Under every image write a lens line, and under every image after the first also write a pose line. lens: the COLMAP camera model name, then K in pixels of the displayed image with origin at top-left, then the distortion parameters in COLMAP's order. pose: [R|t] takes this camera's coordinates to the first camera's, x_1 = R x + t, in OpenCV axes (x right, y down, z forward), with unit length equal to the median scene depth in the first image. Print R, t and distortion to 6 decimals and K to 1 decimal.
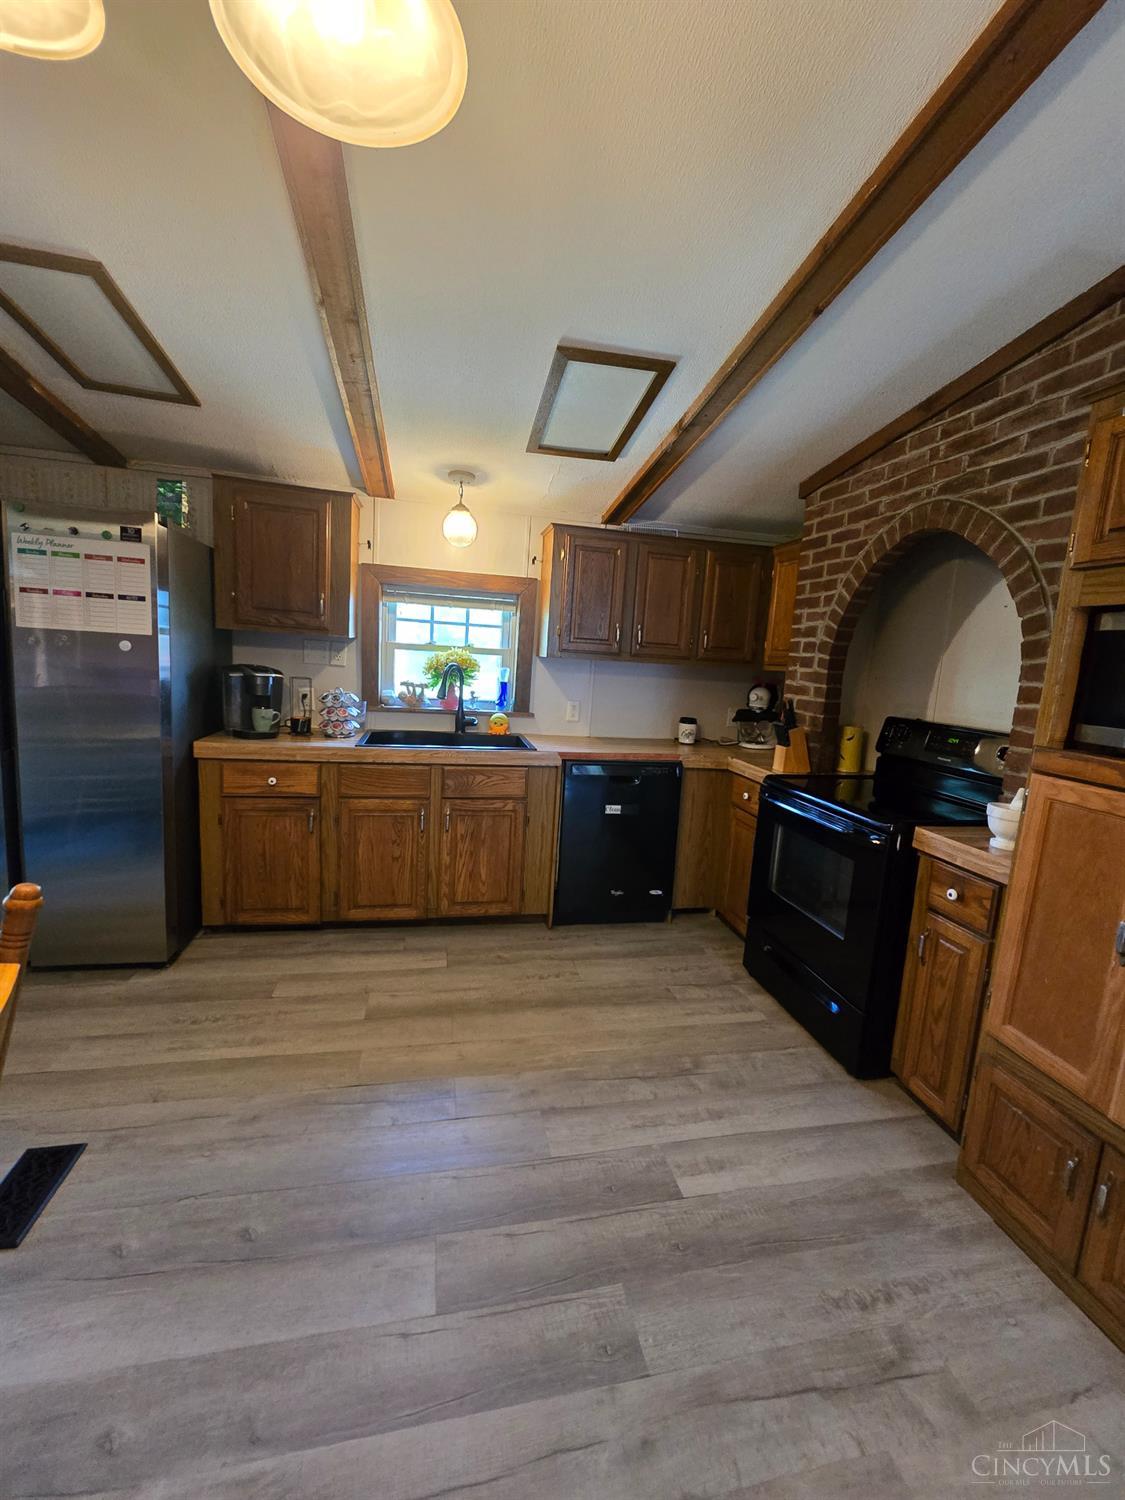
lens RADIAL K [[616.7, 0, 564.3], [0, 616.7, 746.3], [0, 0, 1]] dist [-0.008343, 0.002630]
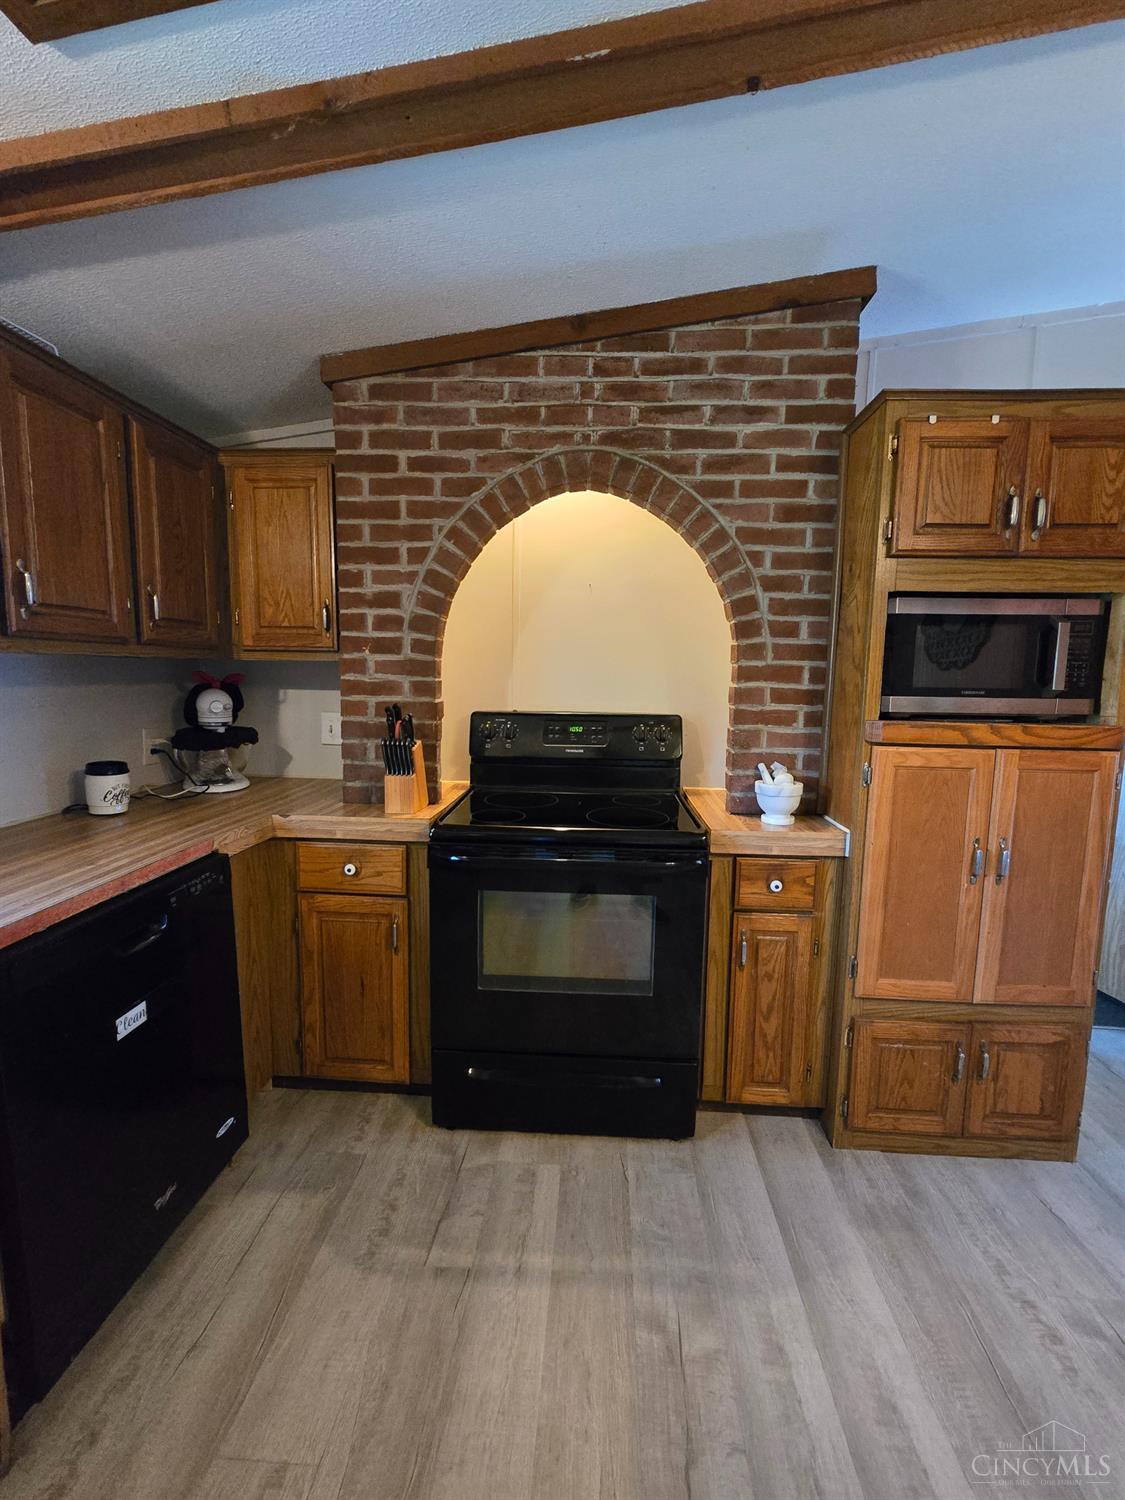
lens RADIAL K [[616.7, 0, 572.1], [0, 616.7, 744.7], [0, 0, 1]] dist [-0.008343, 0.002630]
pose [[0.266917, -0.167290, 0.949089, -0.269662], [0.140919, 0.981008, 0.133285, -0.121507], [-0.953361, 0.098169, 0.285422, 0.830746]]
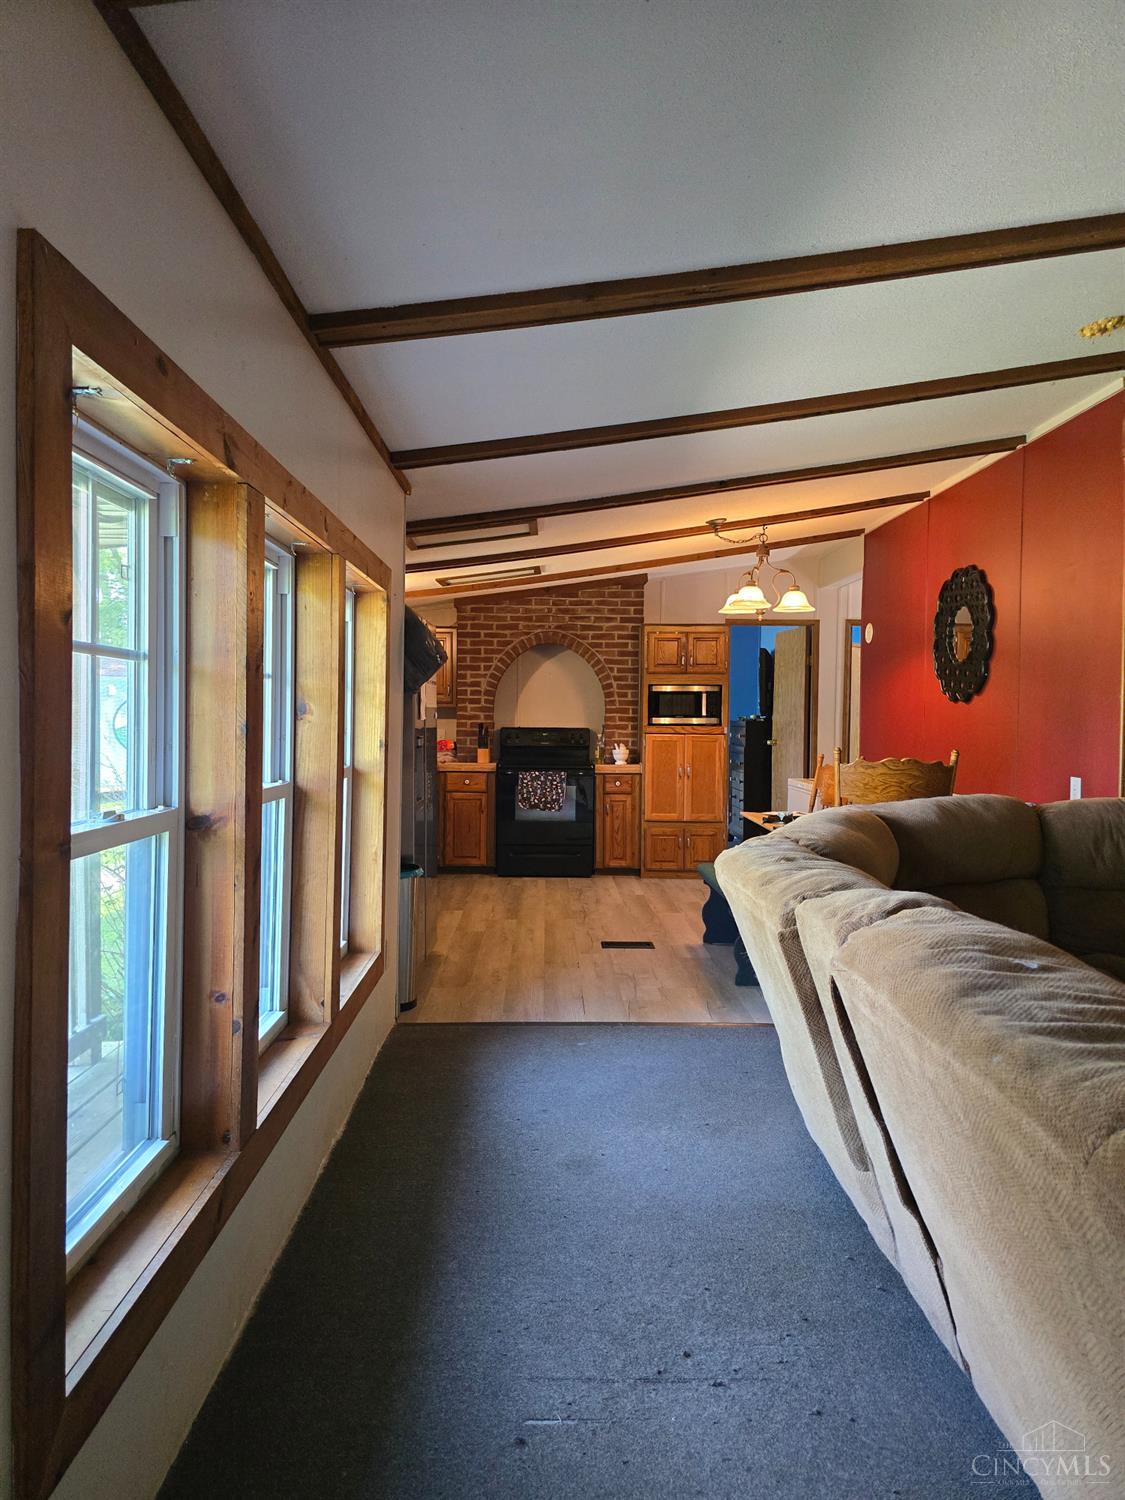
lens RADIAL K [[1015.2, 0, 554.3], [0, 1015.2, 737.8], [0, 0, 1]] dist [0.054818, -0.017808]
pose [[0.203955, -0.088393, 0.974982, -3.179349], [0.145741, 0.987559, 0.059046, -0.226726], [-0.968071, 0.130052, 0.214300, 0.224618]]
